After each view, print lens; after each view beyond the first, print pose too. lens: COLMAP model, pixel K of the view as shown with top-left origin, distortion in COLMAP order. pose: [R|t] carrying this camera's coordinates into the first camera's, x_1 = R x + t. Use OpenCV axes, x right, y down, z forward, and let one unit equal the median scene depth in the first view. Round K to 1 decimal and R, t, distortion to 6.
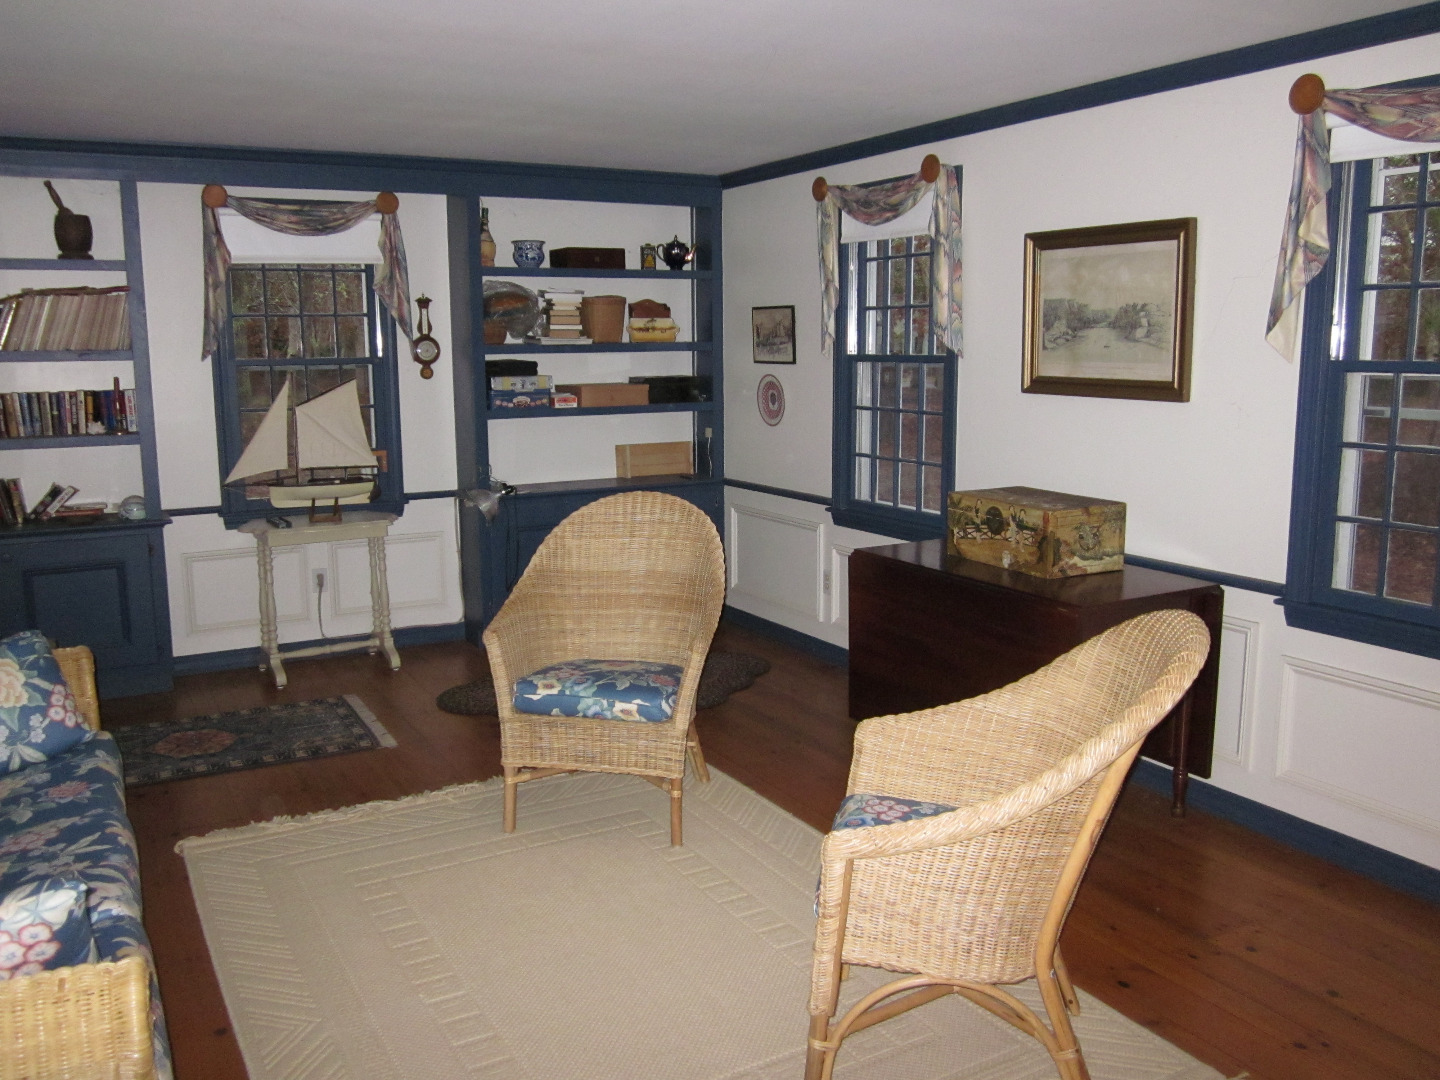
lens RADIAL K [[1213.6, 0, 720.5], [0, 1213.6, 538.4], [0, 0, 1]] dist [-0.037385, 0.014174]
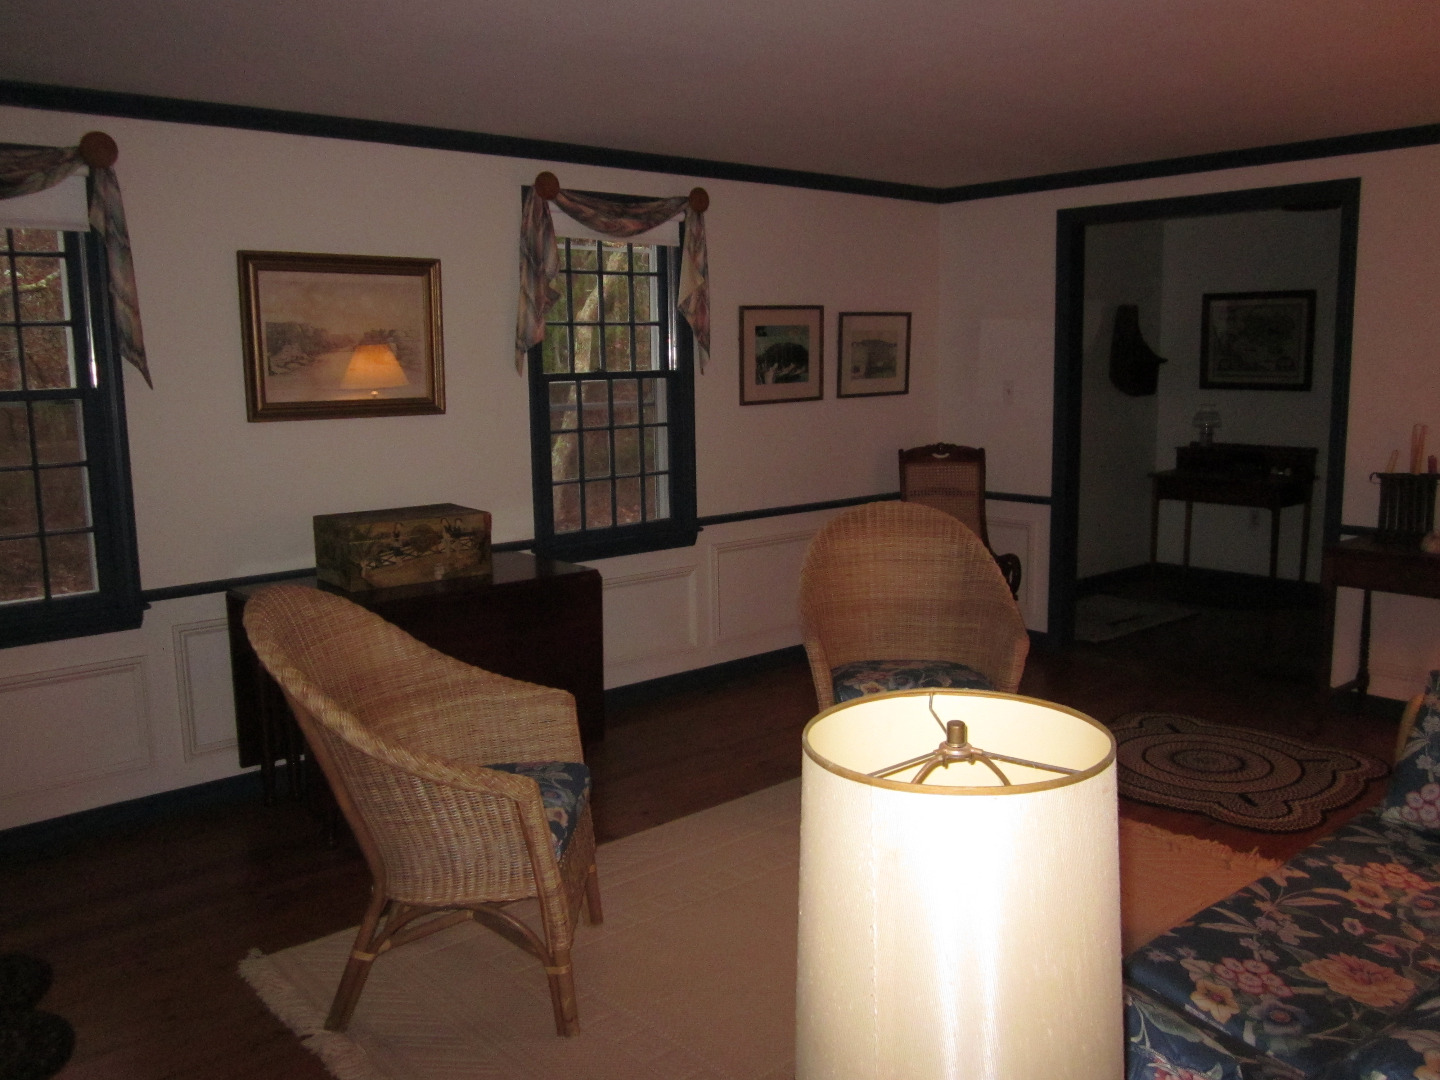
lens RADIAL K [[1213.6, 0, 718.5], [0, 1213.6, 542.2], [0, 0, 1]] dist [-0.037385, 0.014174]
pose [[-0.208644, -0.135582, 0.968548, -0.646271], [0.175194, 0.969143, 0.173406, -0.114777], [-0.962172, 0.205864, -0.178452, 0.748703]]
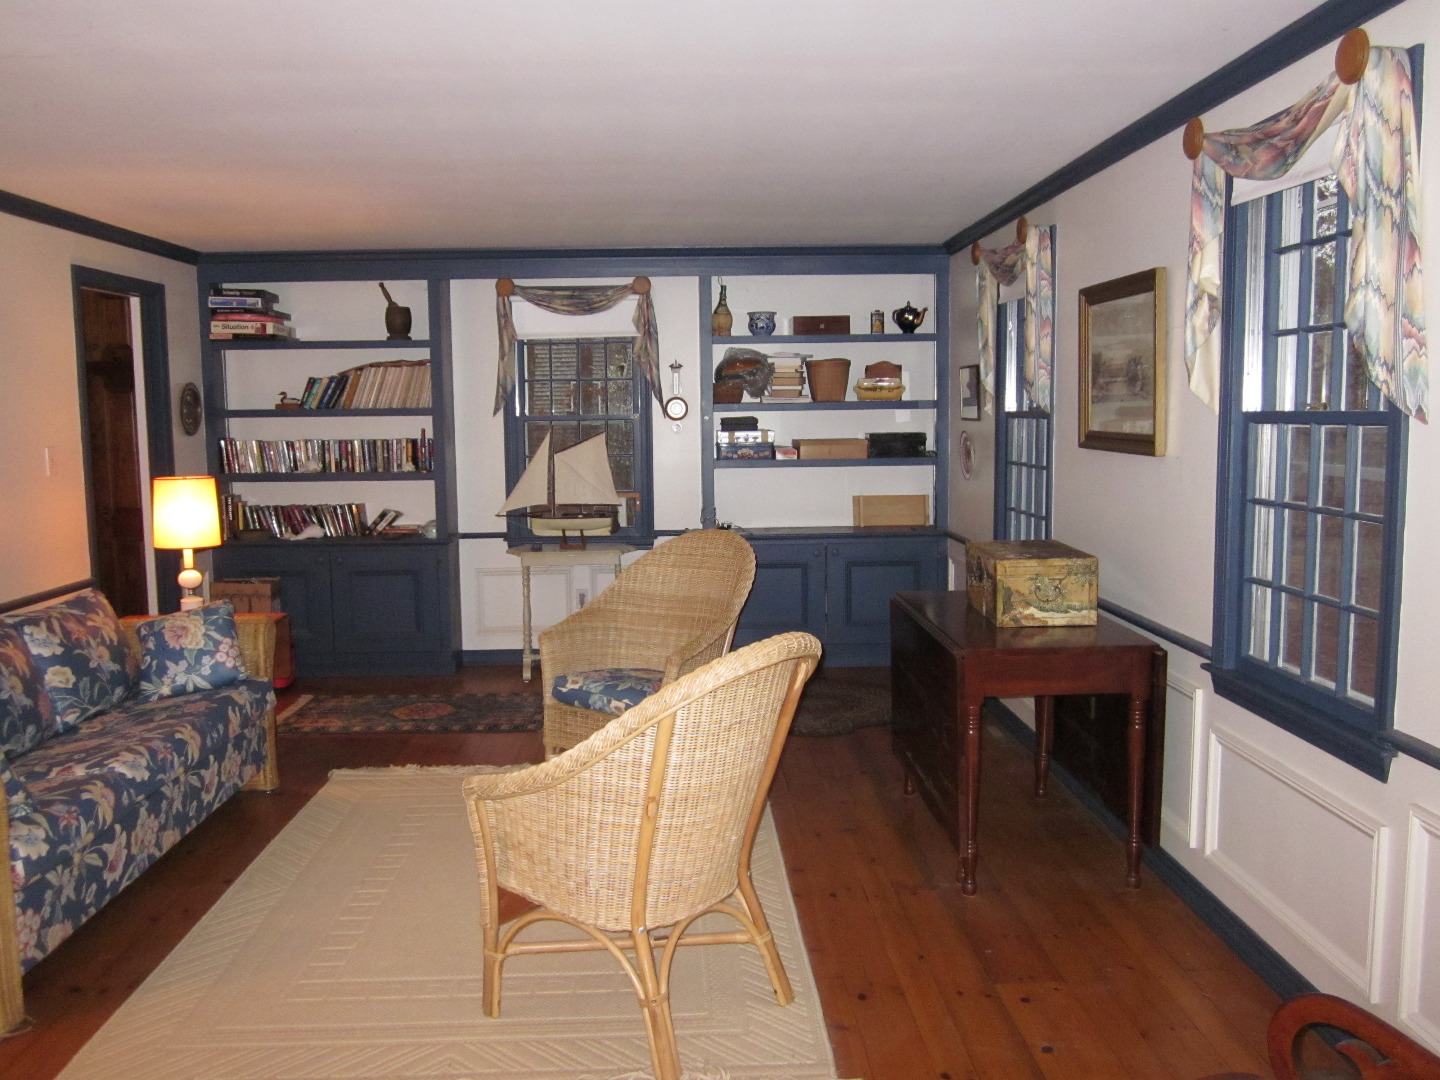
lens RADIAL K [[1213.6, 0, 720.6], [0, 1213.6, 540.0], [0, 0, 1]] dist [-0.037385, 0.014174]
pose [[0.887387, 0.045816, -0.458742, 0.400234], [-0.068492, 0.997109, -0.032905, 0.007793], [0.455908, 0.060620, 0.887960, -0.013155]]
